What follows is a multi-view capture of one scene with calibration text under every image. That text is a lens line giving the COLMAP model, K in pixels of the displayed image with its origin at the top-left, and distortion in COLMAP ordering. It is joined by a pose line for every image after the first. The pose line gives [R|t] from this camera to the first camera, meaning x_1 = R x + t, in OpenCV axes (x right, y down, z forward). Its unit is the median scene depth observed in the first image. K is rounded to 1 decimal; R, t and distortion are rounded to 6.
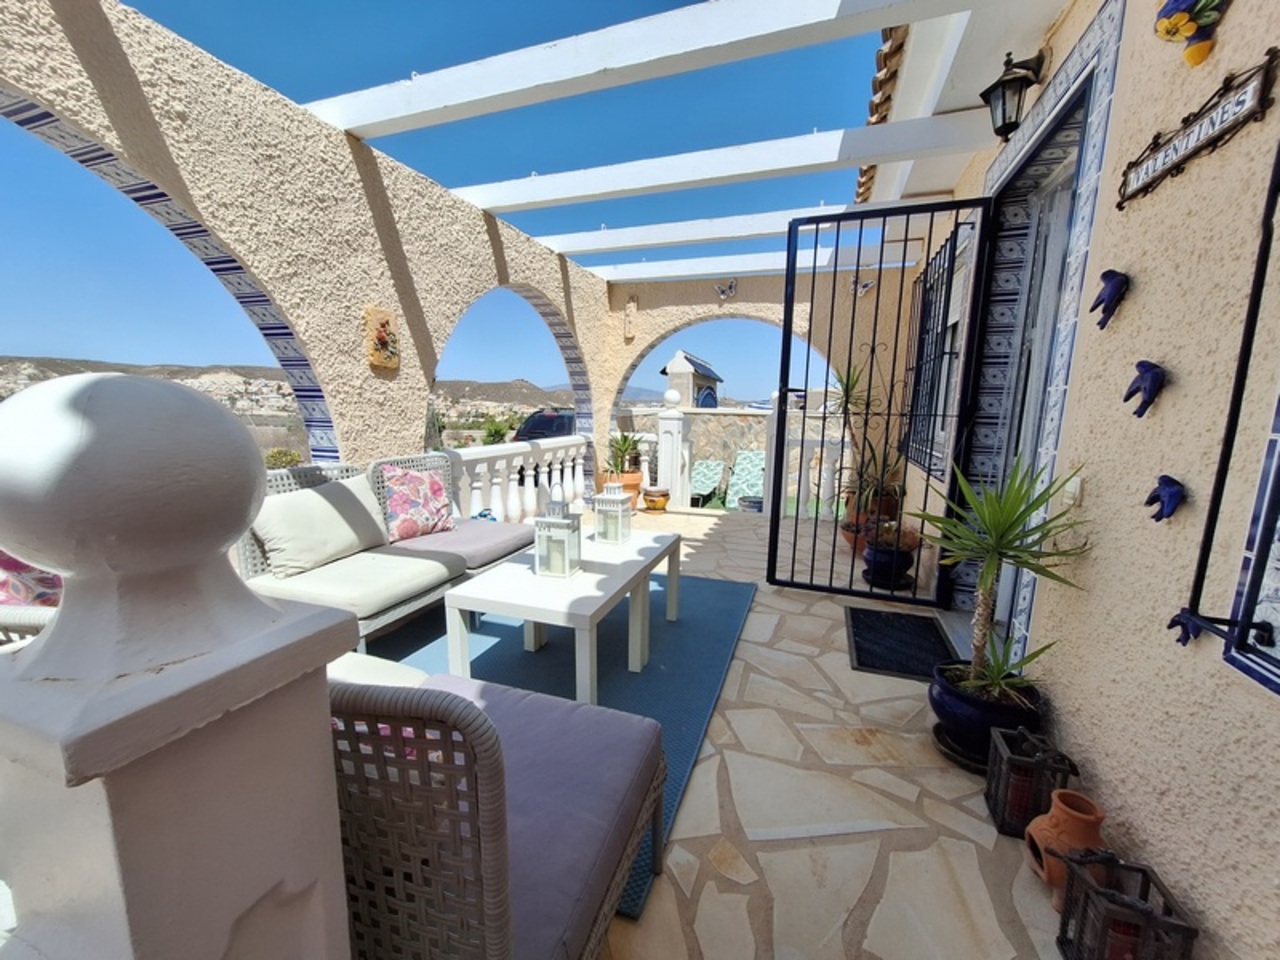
lens RADIAL K [[505.7, 0, 634.2], [0, 505.7, 487.2], [0, 0, 1]] dist [0.000480, -0.000072]
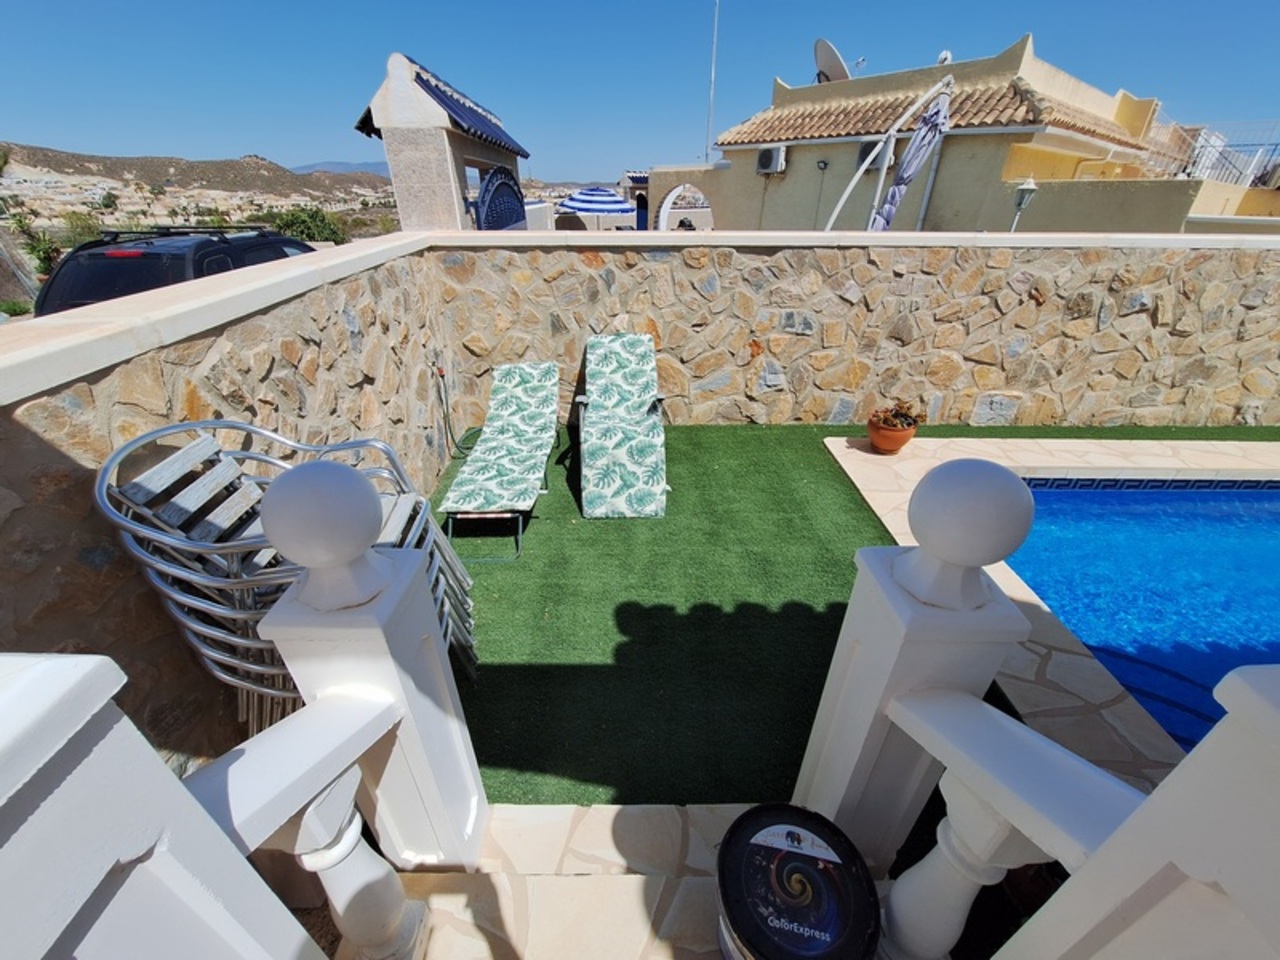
lens RADIAL K [[505.7, 0, 630.5], [0, 505.7, 476.2], [0, 0, 1]] dist [0.000480, -0.000072]
pose [[0.942071, -0.181432, 0.282109, 0.092886], [0.071770, 0.930633, 0.358847, -0.112871], [-0.327646, -0.317813, 0.889743, 0.547707]]
